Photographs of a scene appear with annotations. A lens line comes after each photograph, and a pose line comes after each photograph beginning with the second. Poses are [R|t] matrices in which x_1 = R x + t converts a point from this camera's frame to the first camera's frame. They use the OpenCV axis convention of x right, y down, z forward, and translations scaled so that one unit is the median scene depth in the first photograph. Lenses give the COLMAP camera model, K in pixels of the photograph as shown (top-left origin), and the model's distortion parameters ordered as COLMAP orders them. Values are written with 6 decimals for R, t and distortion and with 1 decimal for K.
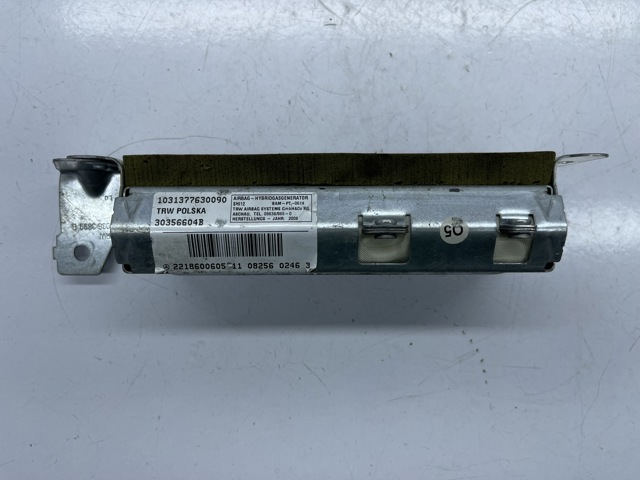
lens RADIAL K [[515.7, 0, 320.0], [0, 515.7, 240.0], [0, 0, 1]] dist [0.070637, -0.149044]
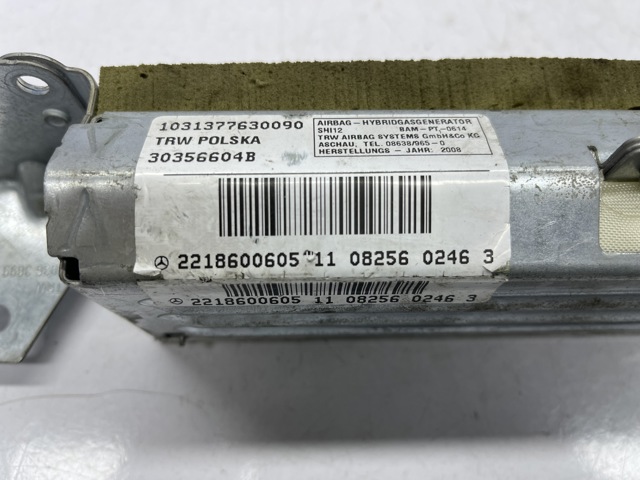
lens RADIAL K [[515.7, 0, 320.0], [0, 515.7, 240.0], [0, 0, 1]] dist [0.070637, -0.149044]
pose [[0.999678, -0.008304, 0.023998, -0.178049], [0.017513, 0.909786, -0.414708, 0.218555], [-0.018389, 0.414994, 0.909638, 0.608395]]
